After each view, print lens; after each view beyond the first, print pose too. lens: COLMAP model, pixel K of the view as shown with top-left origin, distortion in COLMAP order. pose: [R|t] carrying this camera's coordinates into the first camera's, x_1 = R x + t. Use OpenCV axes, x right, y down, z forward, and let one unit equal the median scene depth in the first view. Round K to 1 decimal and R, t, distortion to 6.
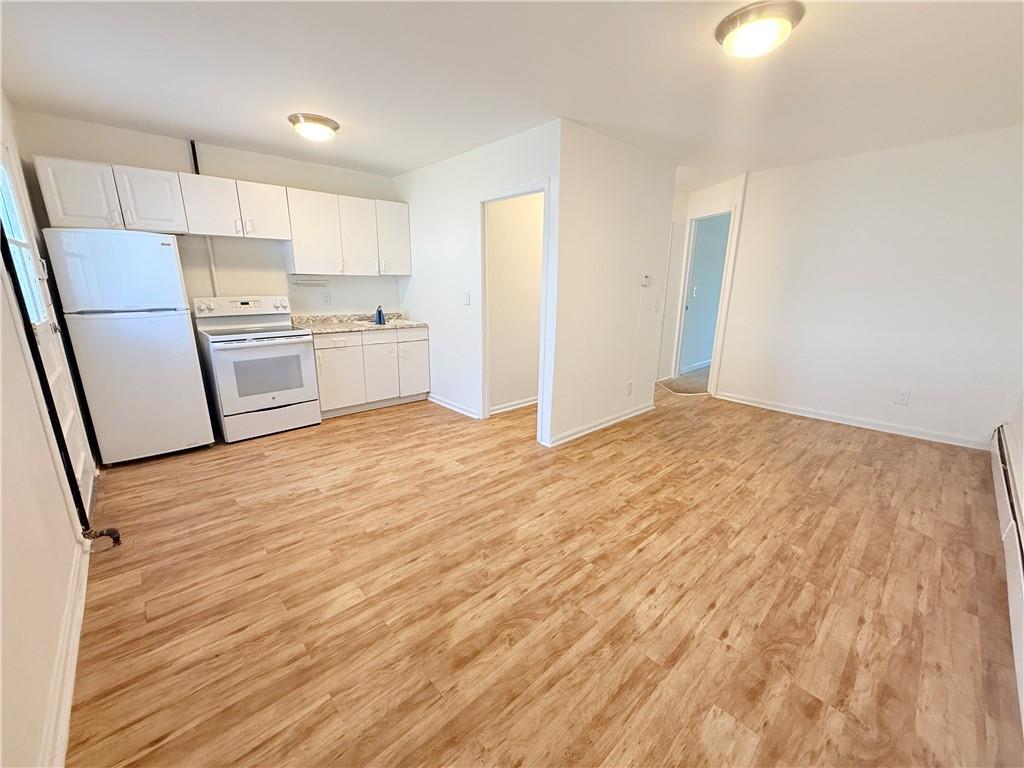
lens RADIAL K [[409.7, 0, 512.8], [0, 409.7, 383.5], [0, 0, 1]] dist [-0.002012, 0.000199]
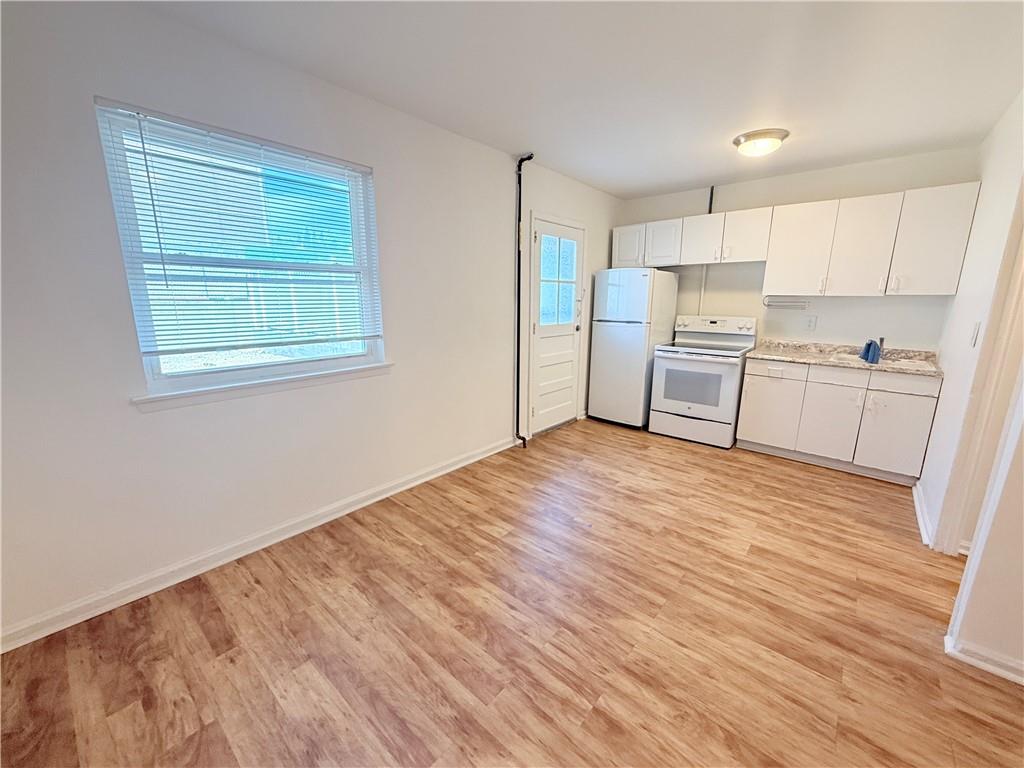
lens RADIAL K [[409.7, 0, 514.0], [0, 409.7, 387.4], [0, 0, 1]] dist [-0.002012, 0.000199]
pose [[0.107619, 0.206351, -0.972542, 0.540585], [-0.246331, 0.953255, 0.175000, -0.120351], [0.963192, 0.220734, 0.153419, 0.472242]]
